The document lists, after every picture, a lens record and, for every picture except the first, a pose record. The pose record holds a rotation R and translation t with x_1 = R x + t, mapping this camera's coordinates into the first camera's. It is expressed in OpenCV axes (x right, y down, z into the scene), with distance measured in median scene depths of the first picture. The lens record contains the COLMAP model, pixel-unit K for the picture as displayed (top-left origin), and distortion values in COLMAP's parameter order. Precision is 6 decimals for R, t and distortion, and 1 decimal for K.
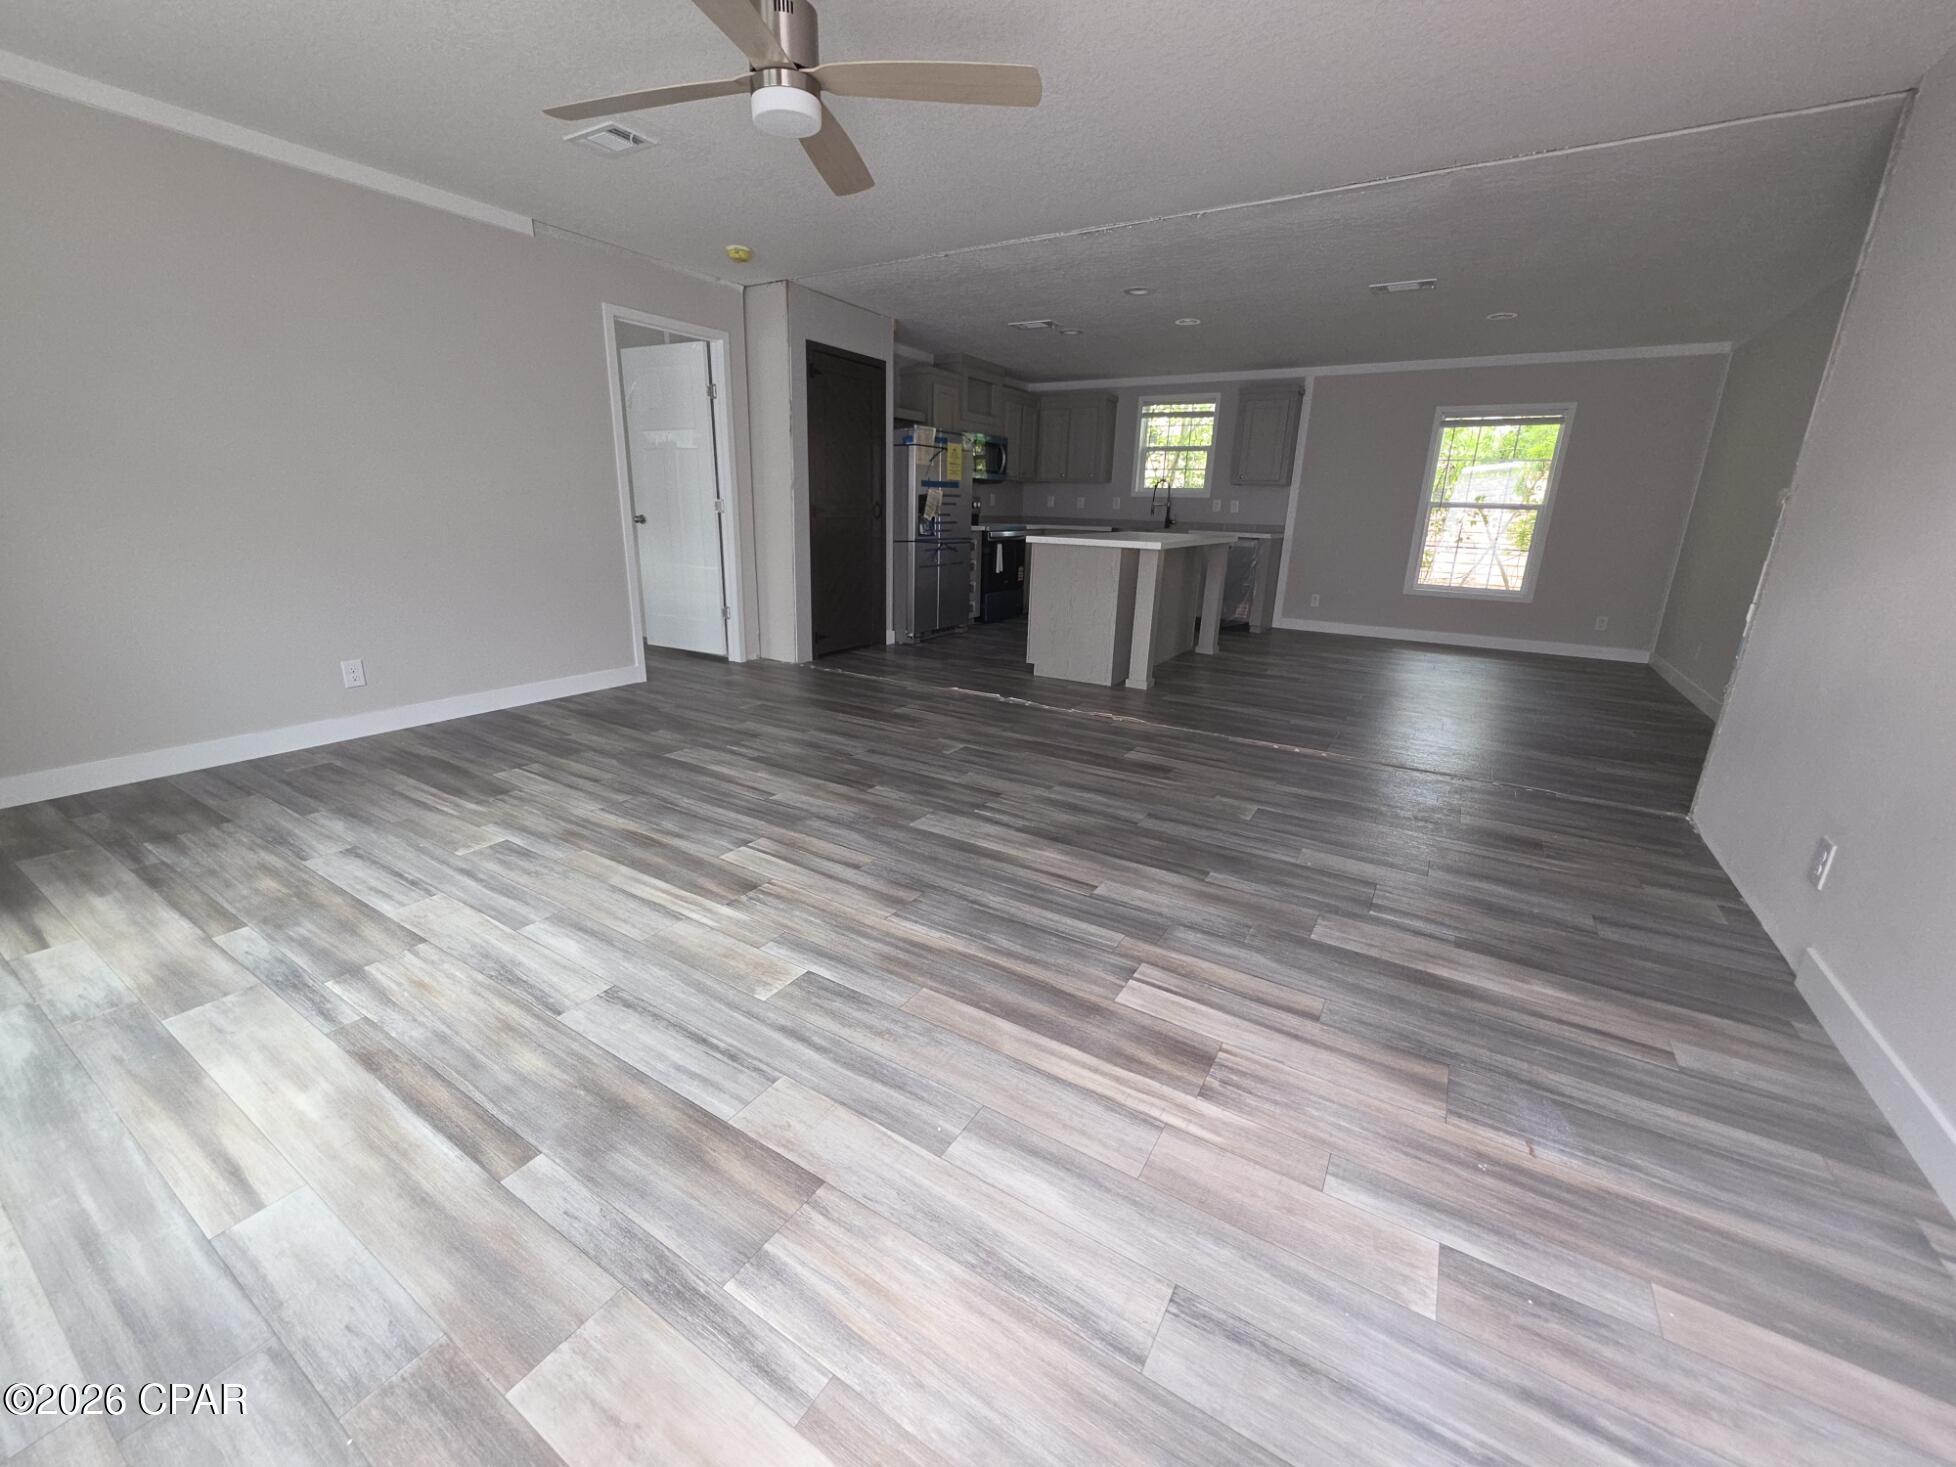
lens RADIAL K [[784.5, 0, 972.9], [0, 784.5, 729.6], [0, 0, 1]] dist [0.000908, 0.000019]
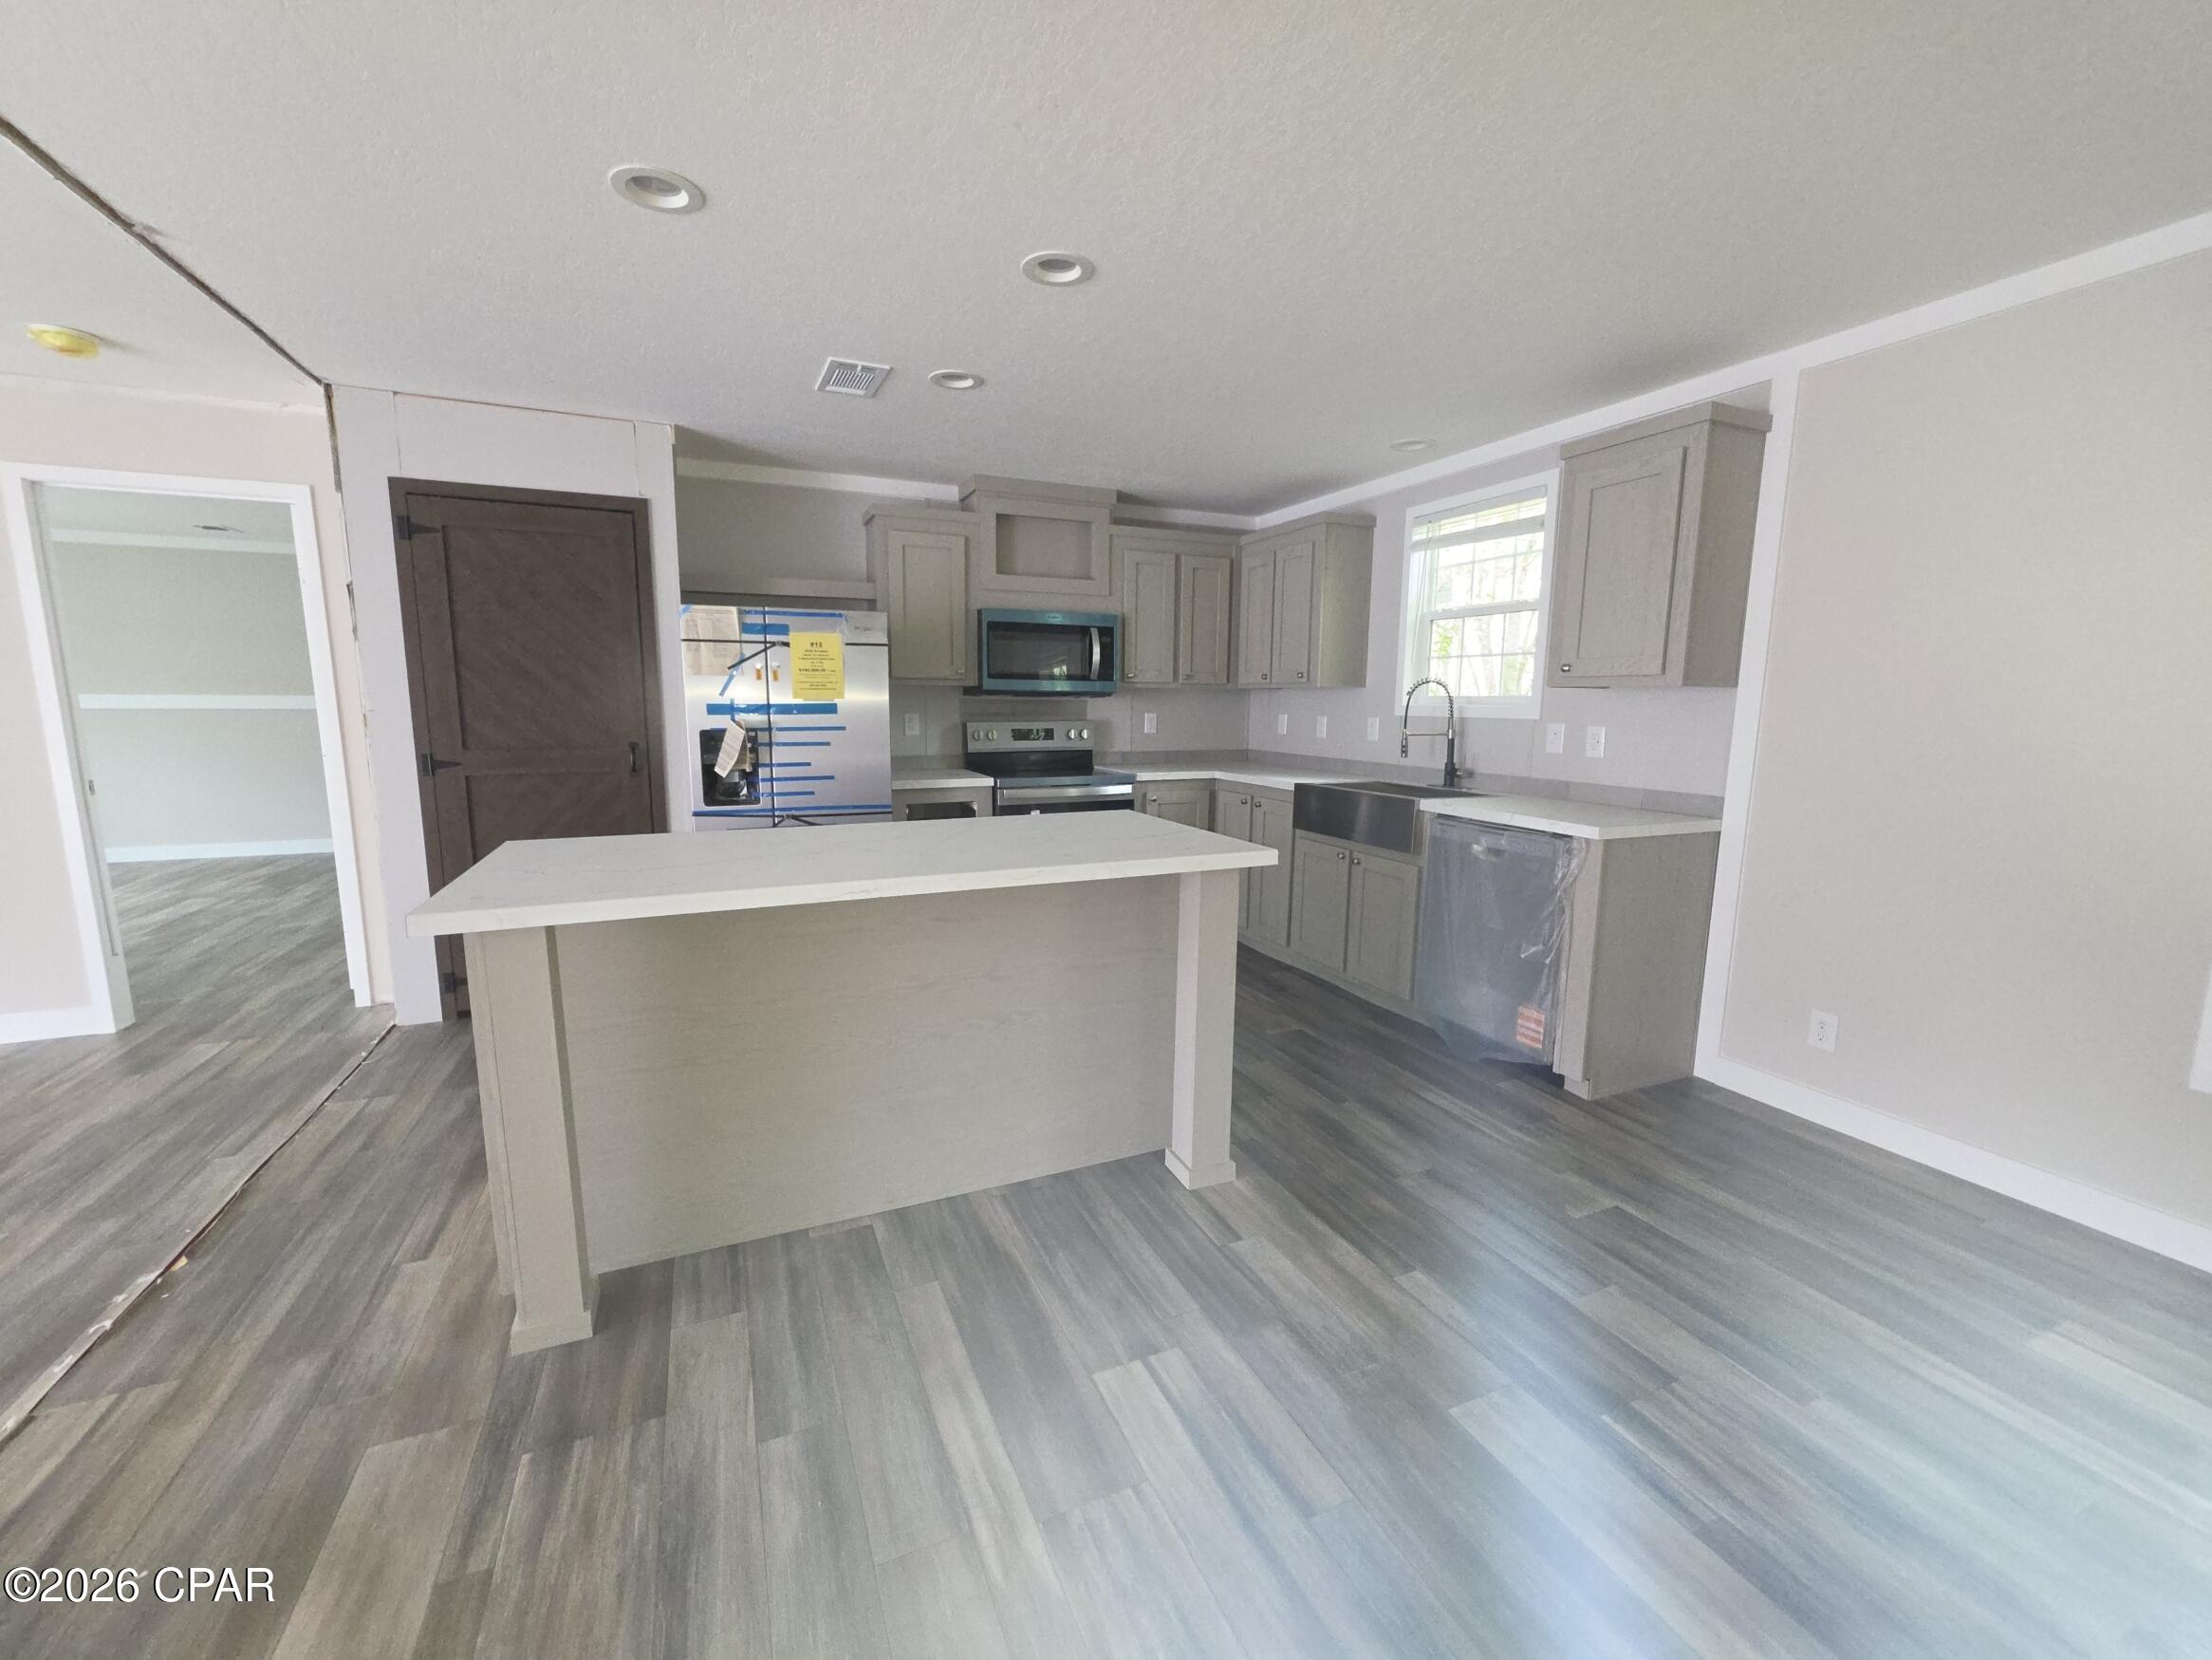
lens RADIAL K [[883.6, 0, 1106.8], [0, 883.6, 823.4], [0, 0, 1]] dist [0.000516, 0.000043]
pose [[0.822480, 0.059233, -0.565701, 0.439272], [-0.142717, 0.984238, -0.104440, -0.187497], [0.550598, 0.166635, 0.817970, 0.589505]]
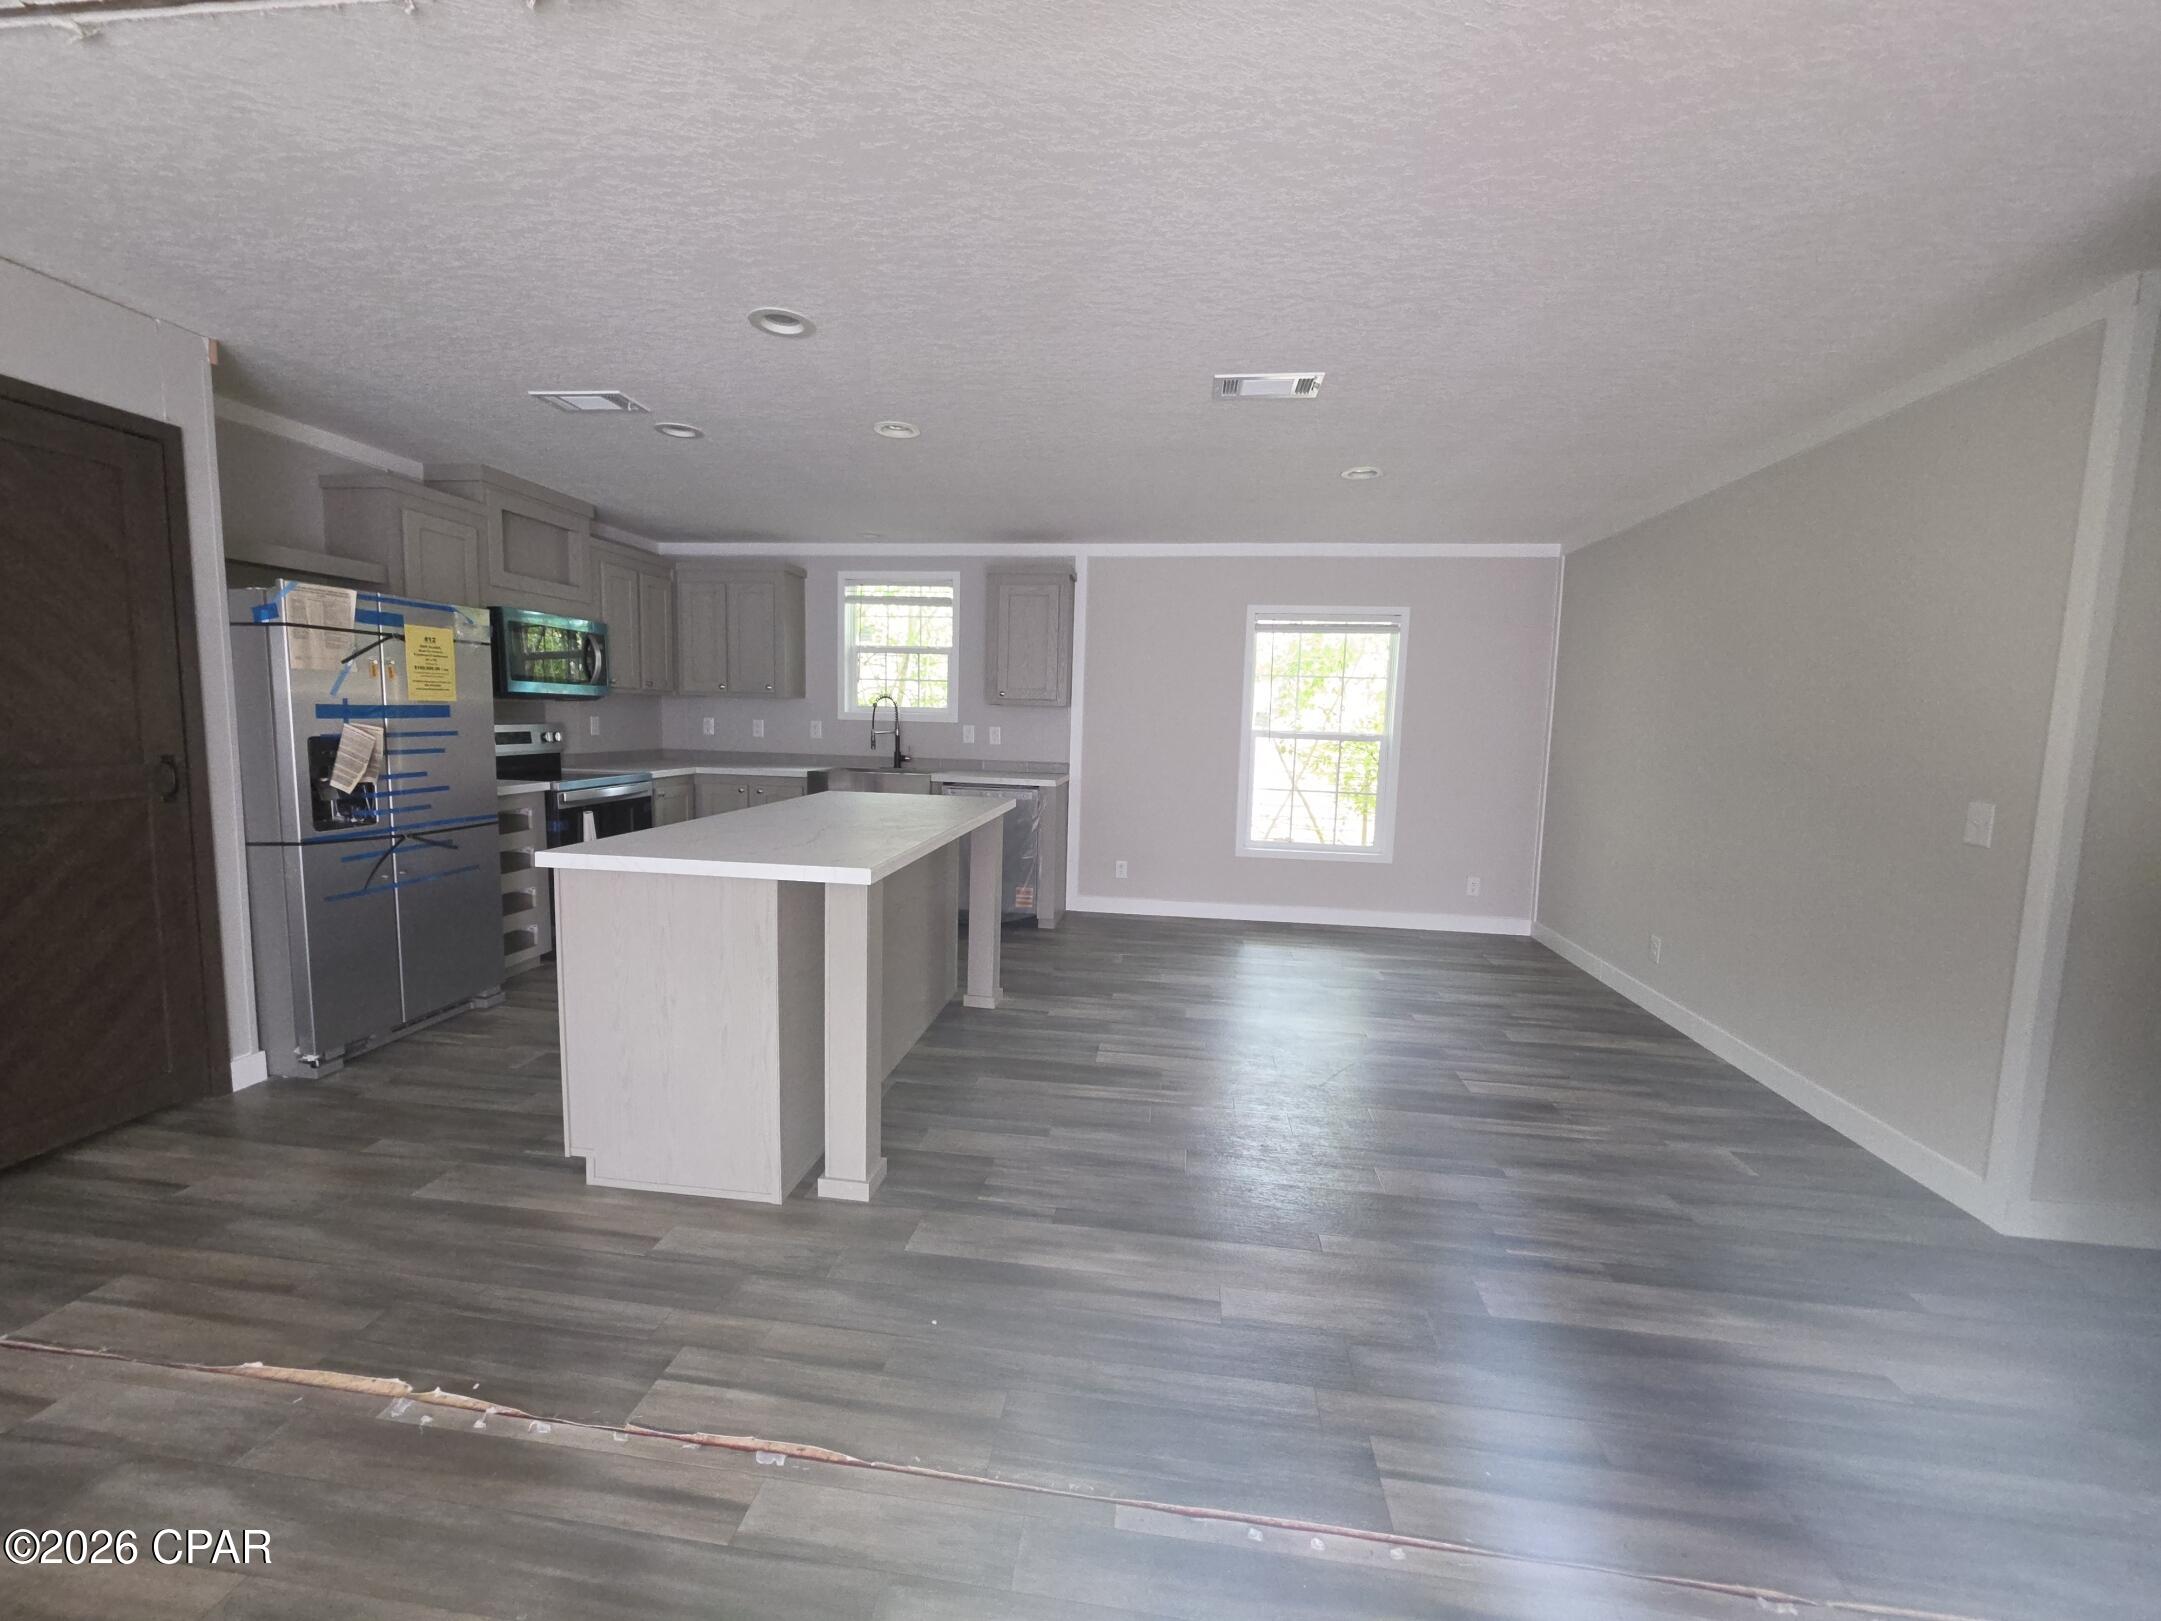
lens RADIAL K [[858.6, 0, 1062.9], [0, 858.6, 804.4], [0, 0, 1]] dist [0.000423, 0.000149]
pose [[0.914836, -0.044488, 0.401367, 0.103178], [0.109465, 0.984020, -0.140435, -0.134207], [-0.388706, 0.172411, 0.905087, 0.372124]]
